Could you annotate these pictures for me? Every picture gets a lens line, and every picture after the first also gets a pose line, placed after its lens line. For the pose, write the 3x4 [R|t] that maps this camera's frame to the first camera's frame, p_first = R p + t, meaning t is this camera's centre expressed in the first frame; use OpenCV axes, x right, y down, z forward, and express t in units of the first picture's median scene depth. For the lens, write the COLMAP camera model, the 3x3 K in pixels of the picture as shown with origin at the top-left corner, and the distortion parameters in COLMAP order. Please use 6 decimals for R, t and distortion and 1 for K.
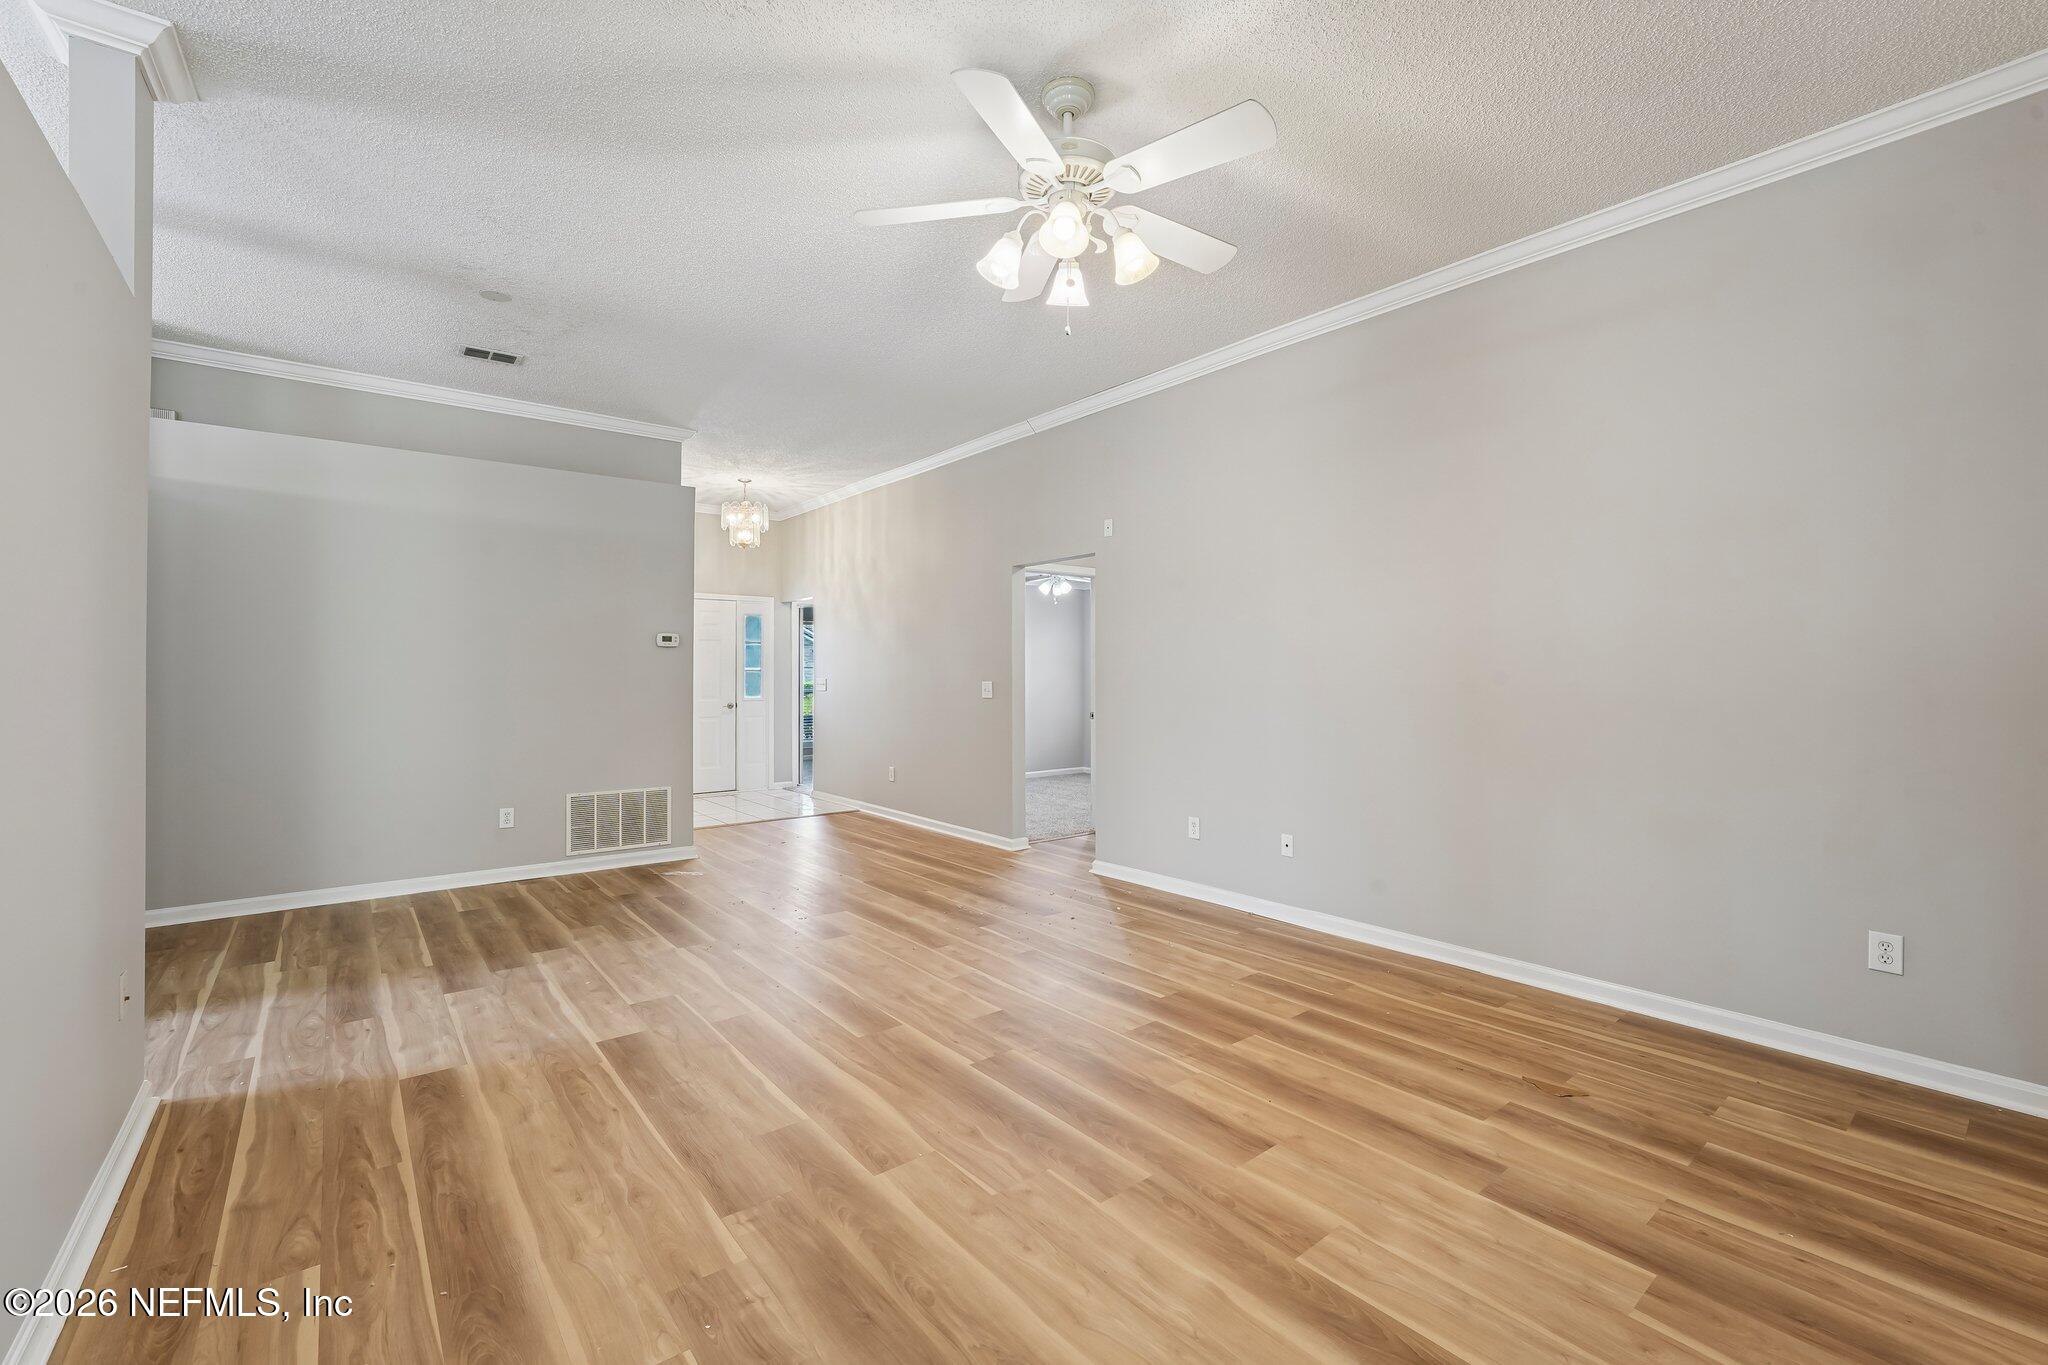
lens RADIAL K [[849.3, 0, 1014.3], [0, 849.3, 686.6], [0, 0, 1]] dist [-0.011551, 0.000431]
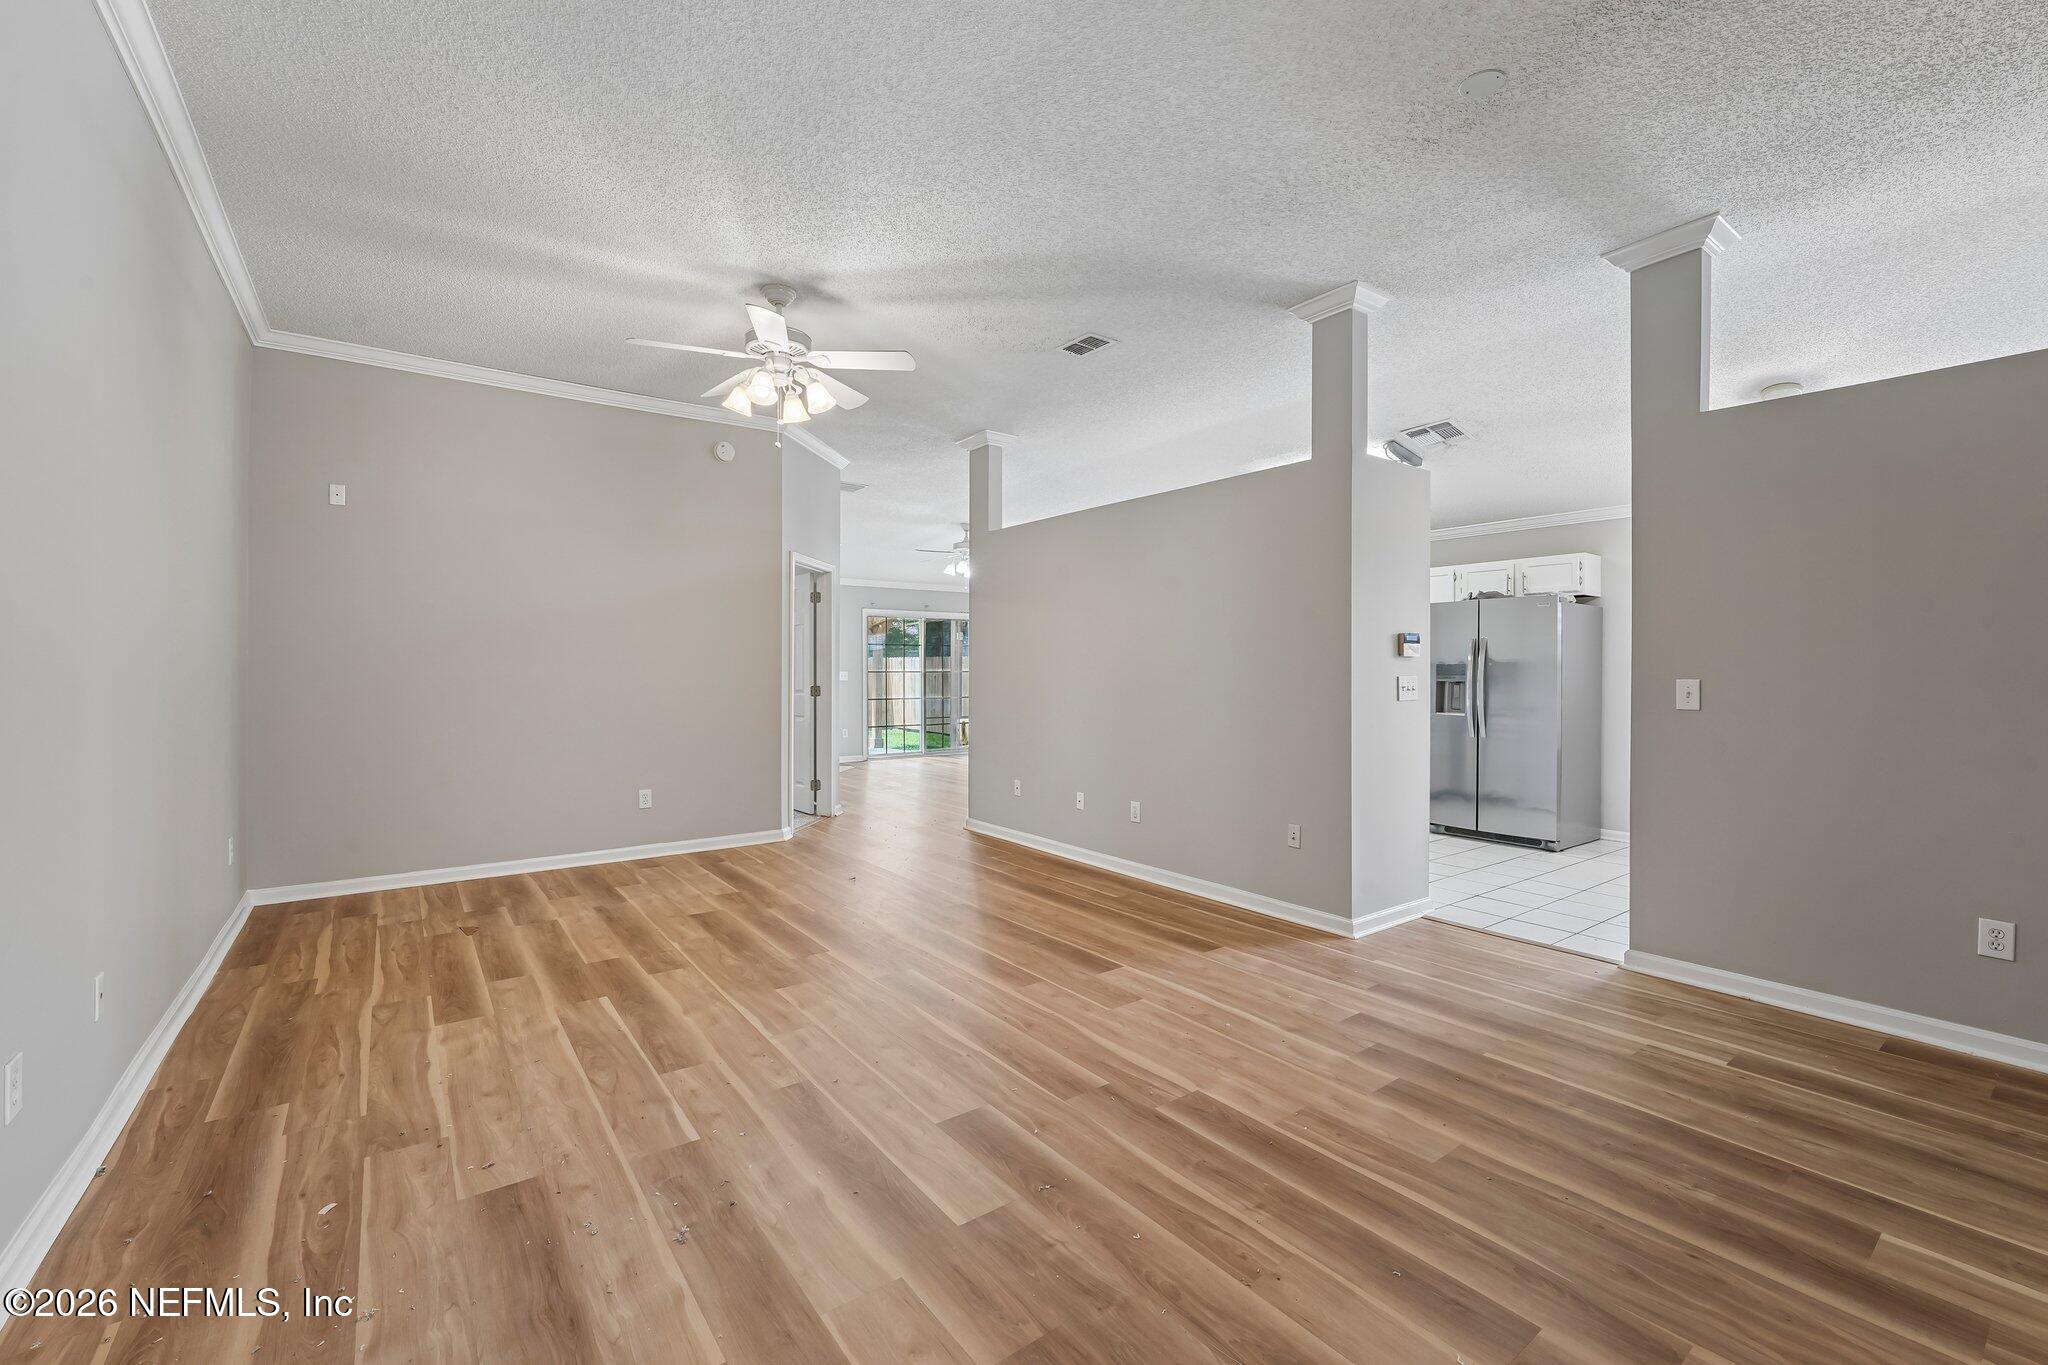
lens RADIAL K [[849.3, 0, 1014.3], [0, 849.3, 686.6], [0, 0, 1]] dist [-0.011551, 0.000431]
pose [[-0.999360, -0.001859, 0.035725, -0.353296], [-0.000575, 0.999354, 0.035935, -0.027449], [-0.035769, 0.035891, -0.998715, 2.072306]]
